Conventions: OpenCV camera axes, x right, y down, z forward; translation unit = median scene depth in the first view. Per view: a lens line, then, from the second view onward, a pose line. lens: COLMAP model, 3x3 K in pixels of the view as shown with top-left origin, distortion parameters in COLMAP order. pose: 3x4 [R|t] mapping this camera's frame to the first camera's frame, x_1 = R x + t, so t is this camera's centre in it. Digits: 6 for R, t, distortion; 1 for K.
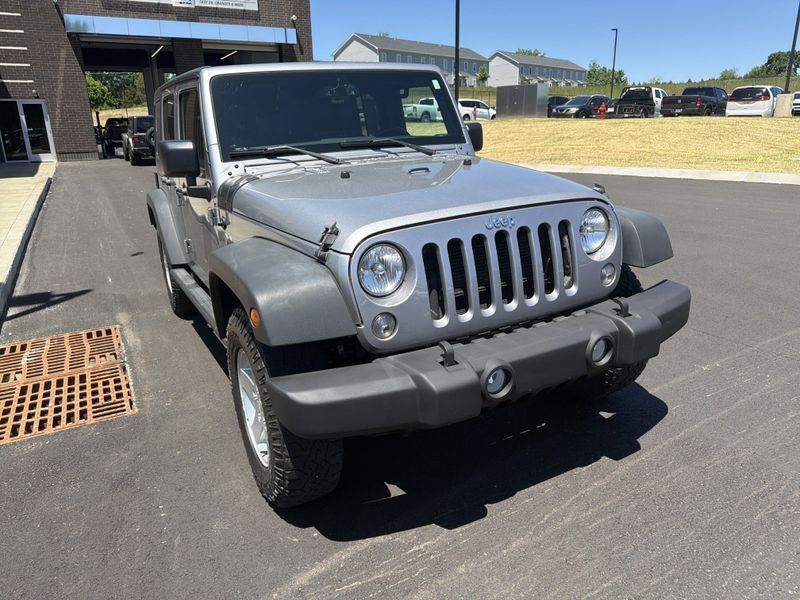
lens RADIAL K [[567.6, 0, 404.3], [0, 567.6, 304.6], [0, 0, 1]] dist [0.028564, -0.033596]
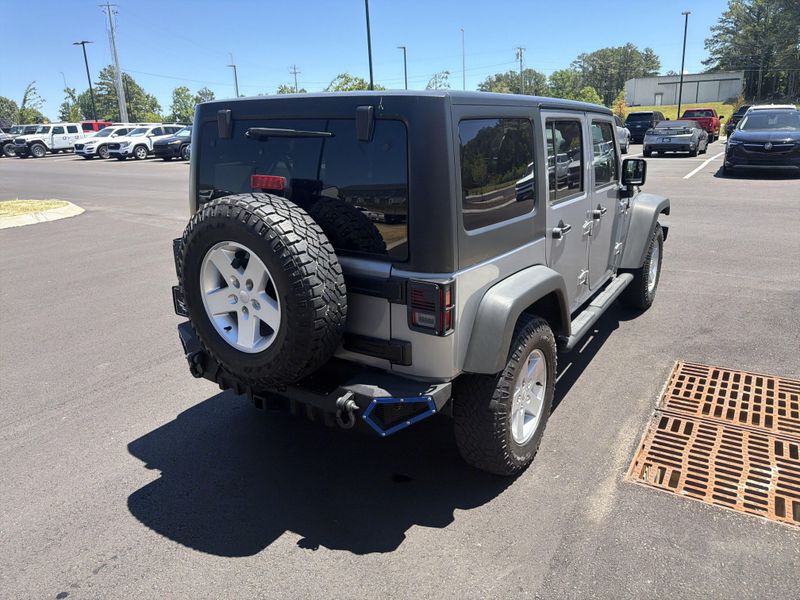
lens RADIAL K [[567.6, 0, 404.3], [0, 567.6, 293.6], [0, 0, 1]] dist [0.028564, -0.033596]
pose [[-0.479285, -0.193251, 0.856119, -1.201777], [0.308233, 0.876258, 0.370356, -0.597527], [-0.821753, 0.441390, -0.360411, 1.827605]]
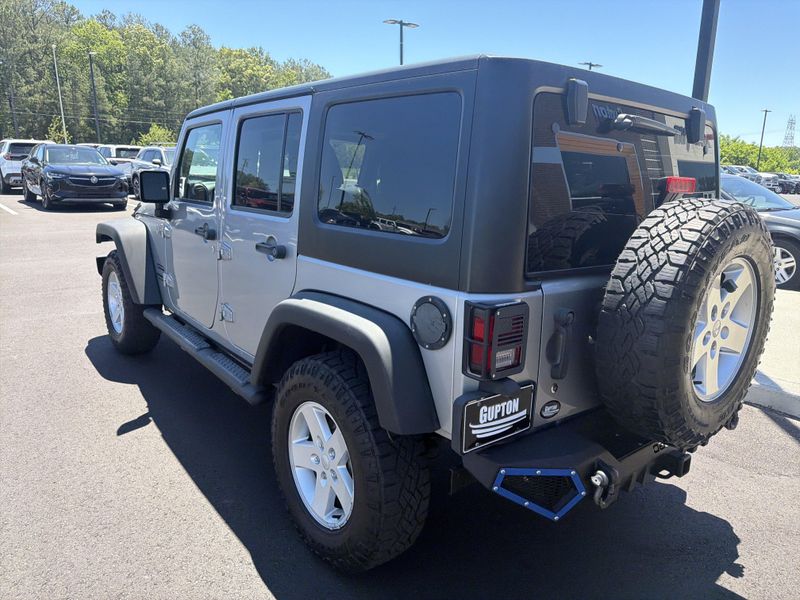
lens RADIAL K [[567.6, 0, 401.9], [0, 567.6, 300.6], [0, 0, 1]] dist [0.028564, -0.033596]
pose [[-0.980868, 0.056523, -0.186285, -0.101266], [-0.047374, 0.858848, 0.510035, -0.687042], [0.188819, 0.509102, -0.839740, 2.134351]]
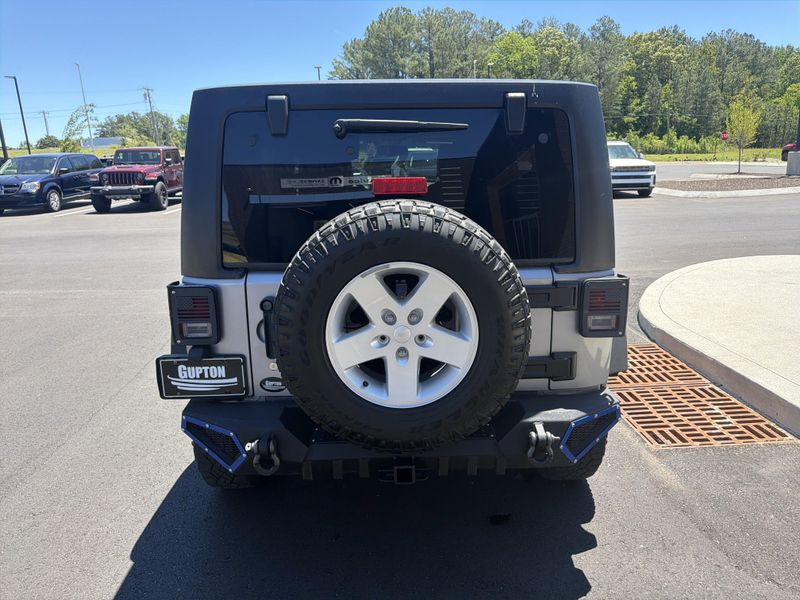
lens RADIAL K [[567.6, 0, 404.7], [0, 567.6, 296.2], [0, 0, 1]] dist [0.028564, -0.033596]
pose [[-0.891132, -0.037606, 0.452183, -0.743854], [0.199329, 0.862806, 0.464579, -0.671899], [-0.407617, 0.504135, -0.761378, 2.123849]]
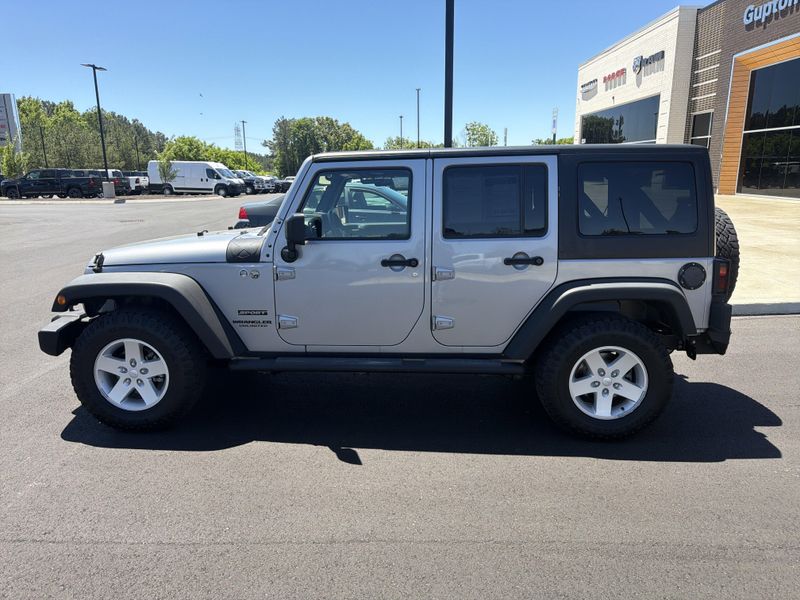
lens RADIAL K [[567.6, 0, 399.8], [0, 567.6, 306.6], [0, 0, 1]] dist [0.028564, -0.033596]
pose [[-0.498226, 0.231288, -0.835630, 0.921037], [-0.237711, 0.890400, 0.388177, -0.636065], [0.833825, 0.392038, -0.388640, 1.699845]]
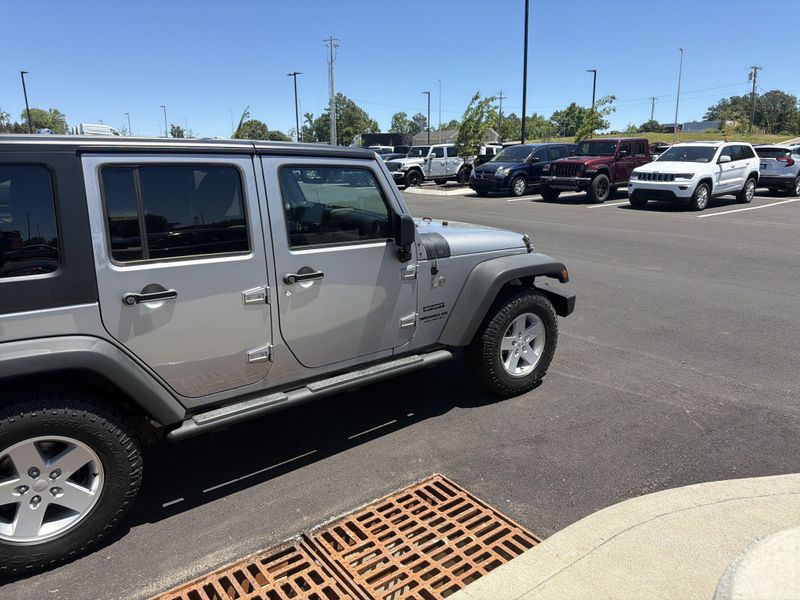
lens RADIAL K [[567.6, 0, 402.7], [0, 567.6, 302.5], [0, 0, 1]] dist [0.028564, -0.033596]
pose [[-0.147244, -0.207163, 0.967162, -1.310579], [0.308240, 0.919515, 0.243885, -0.342815], [-0.939844, 0.334029, -0.071538, 0.978883]]
